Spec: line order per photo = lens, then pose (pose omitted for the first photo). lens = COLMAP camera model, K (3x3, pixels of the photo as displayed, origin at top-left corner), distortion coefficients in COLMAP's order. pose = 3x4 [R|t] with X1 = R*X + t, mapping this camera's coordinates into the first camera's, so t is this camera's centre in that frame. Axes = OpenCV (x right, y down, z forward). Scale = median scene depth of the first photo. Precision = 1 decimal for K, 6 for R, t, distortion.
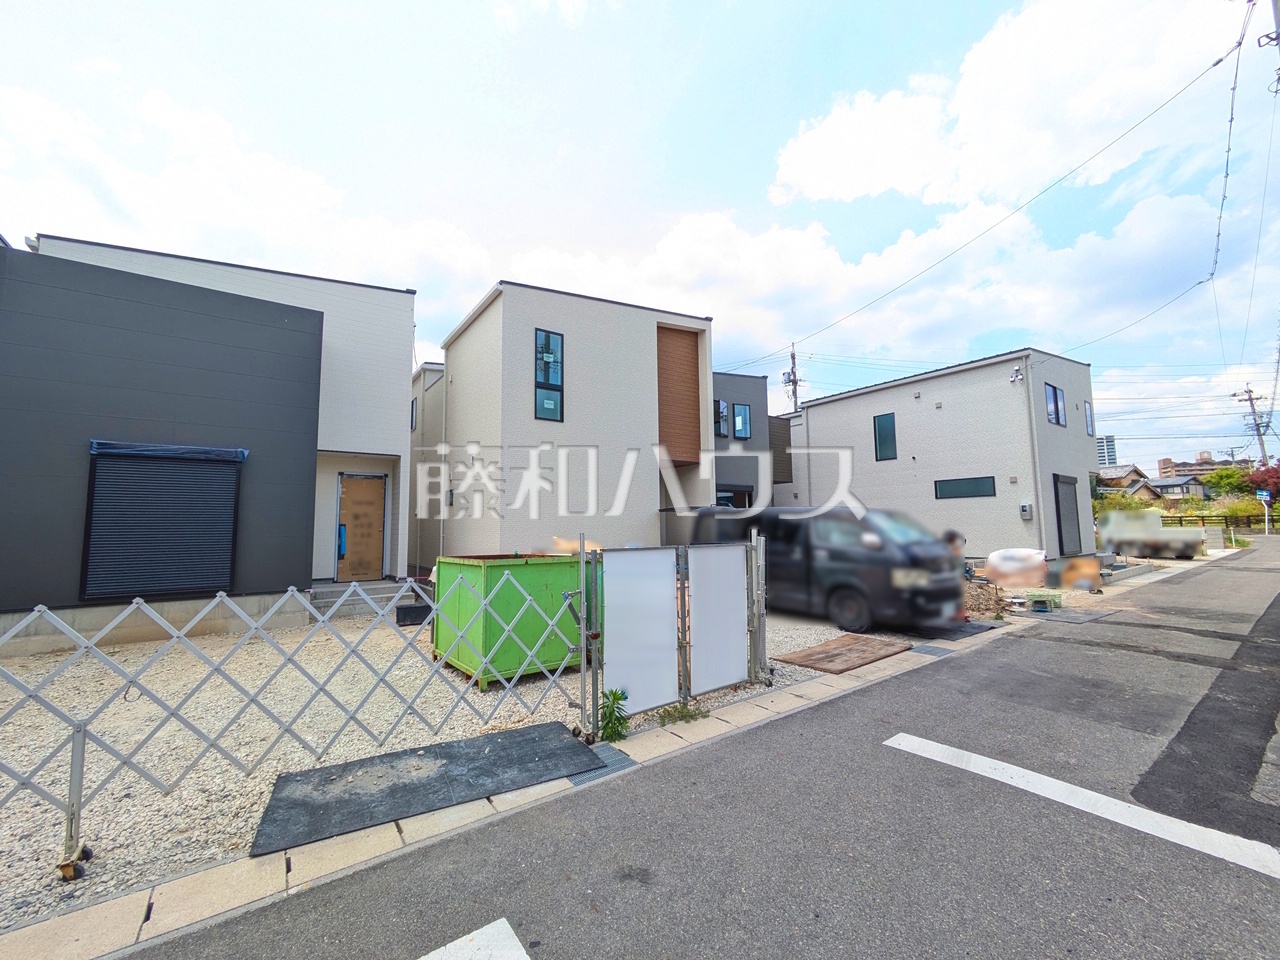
lens RADIAL K [[502.7, 0, 640.0], [0, 502.7, 480.0], [0, 0, 1]] dist [-0.002336, -0.000183]
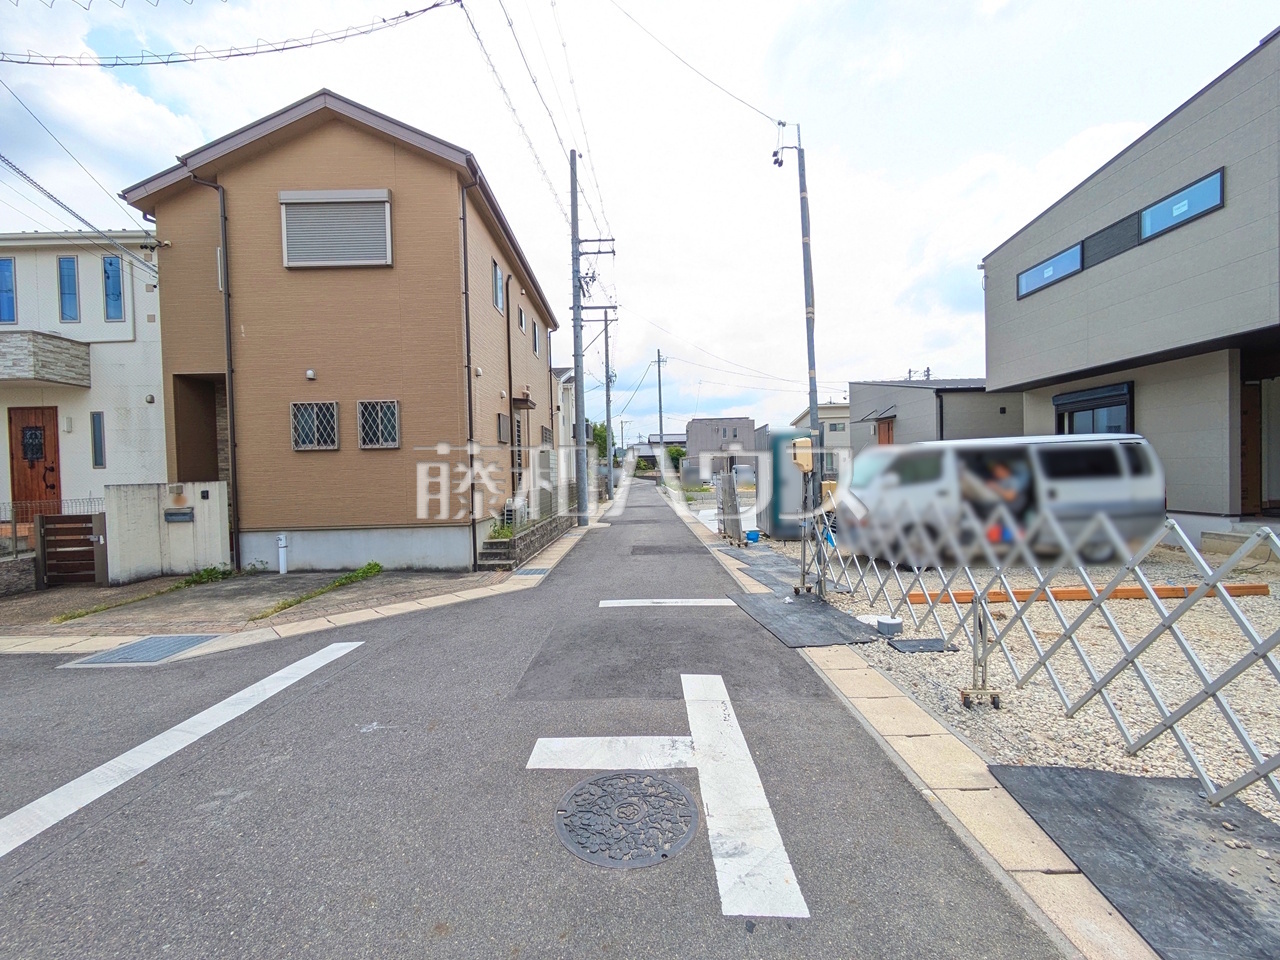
lens RADIAL K [[507.3, 0, 640.0], [0, 507.3, 480.0], [0, 0, 1]] dist [0.006786, -0.000632]
pose [[-0.593635, 0.041962, -0.803640, 0.126353], [0.106862, 0.993906, -0.027041, 0.037289], [0.797608, -0.101930, -0.594501, 0.319658]]
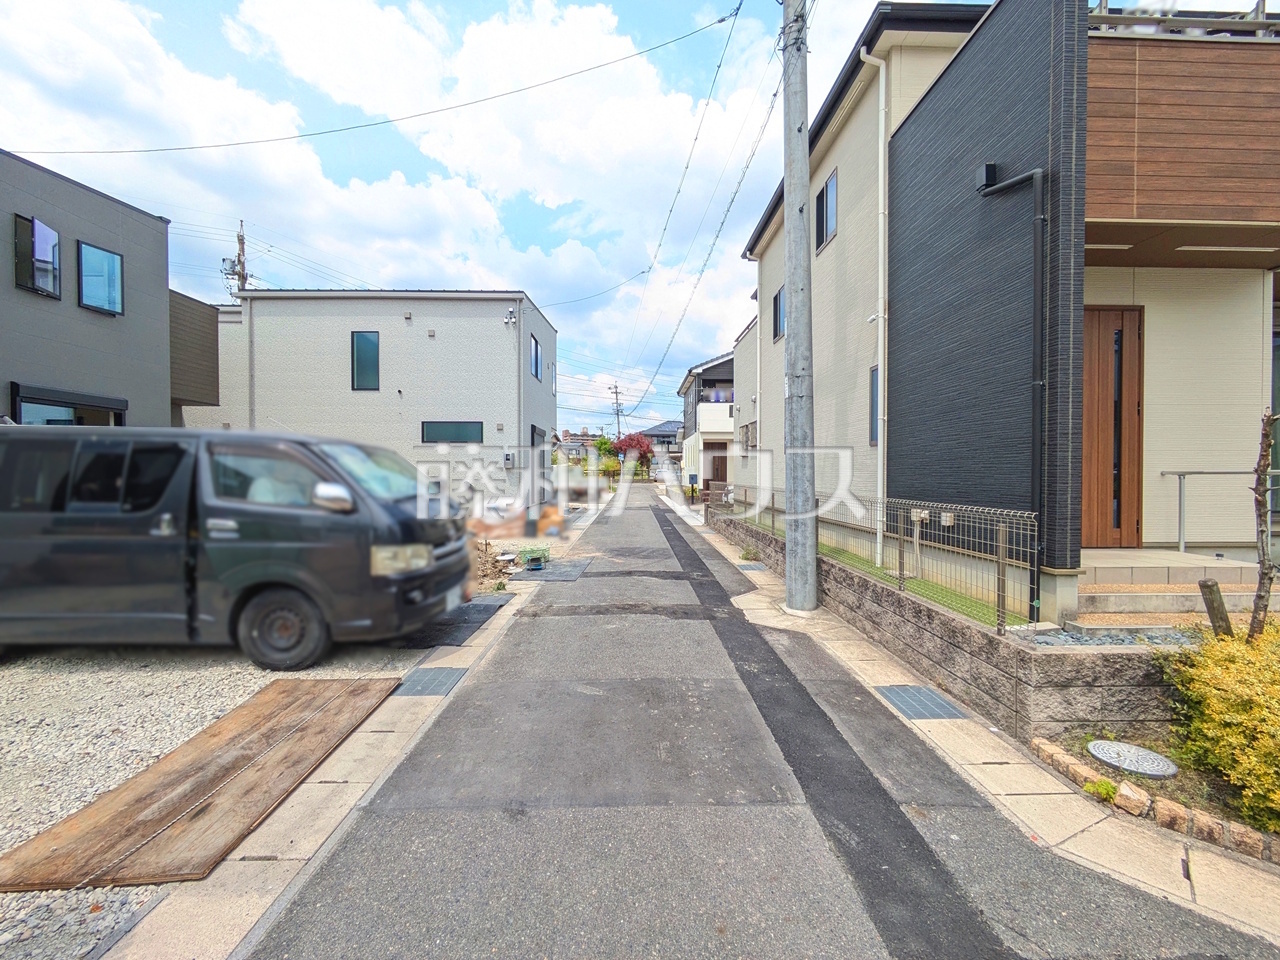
lens RADIAL K [[502.7, 0, 640.0], [0, 502.7, 480.0], [0, 0, 1]] dist [-0.002336, -0.000183]
pose [[0.571237, 0.002607, 0.820781, 0.173846], [-0.085473, 0.994747, 0.056327, 0.037864], [-0.816323, -0.102330, 0.568459, 0.361093]]
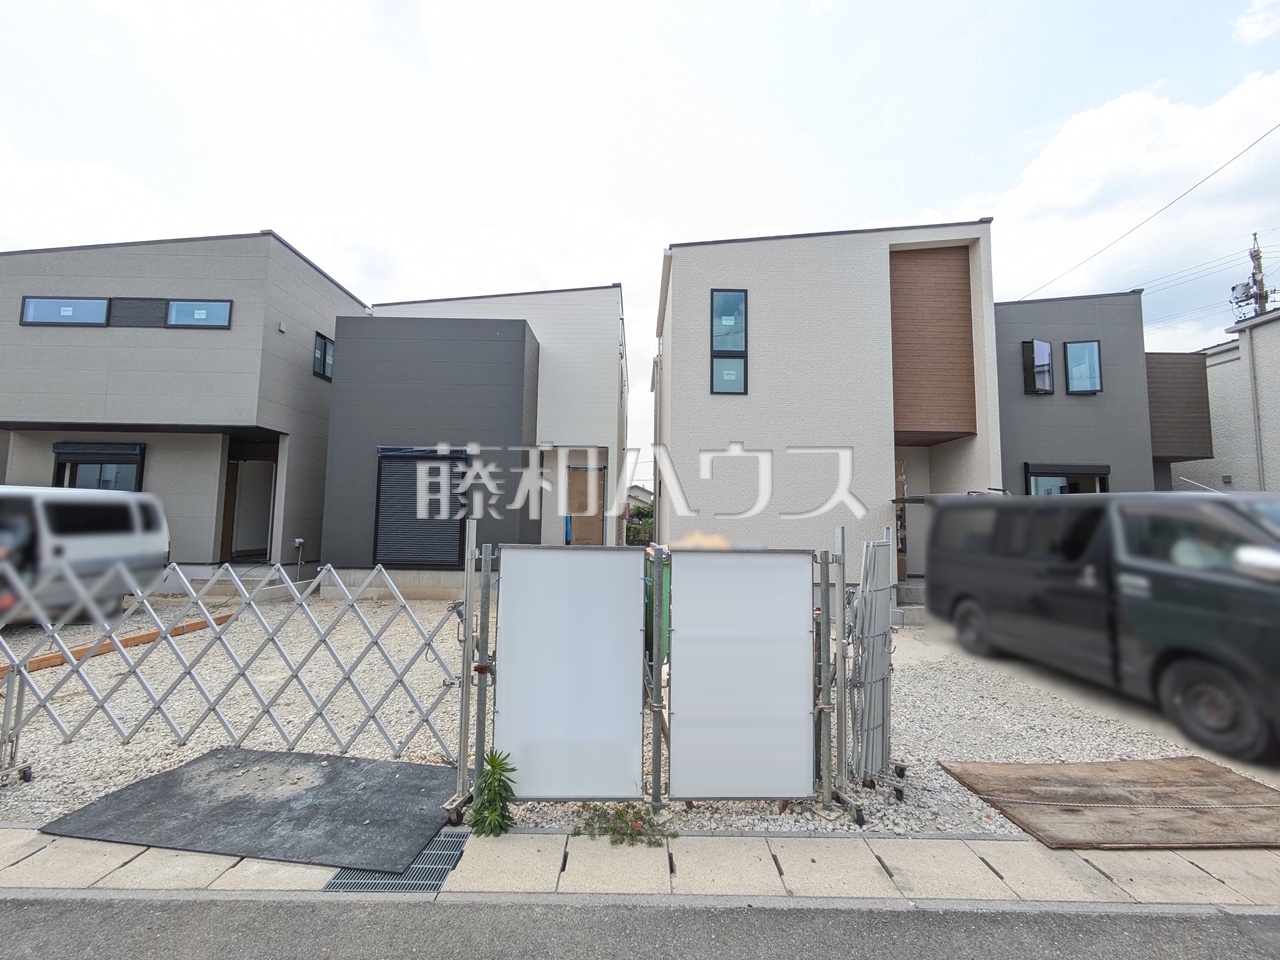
lens RADIAL K [[504.3, 0, 642.6], [0, 504.3, 478.9], [0, 0, 1]] dist [0.001142, 0.000247]
pose [[0.810735, -0.022582, -0.584977, 0.230301], [0.027485, 0.999622, -0.000496, 0.024600], [0.584768, -0.015676, 0.811049, 0.258755]]
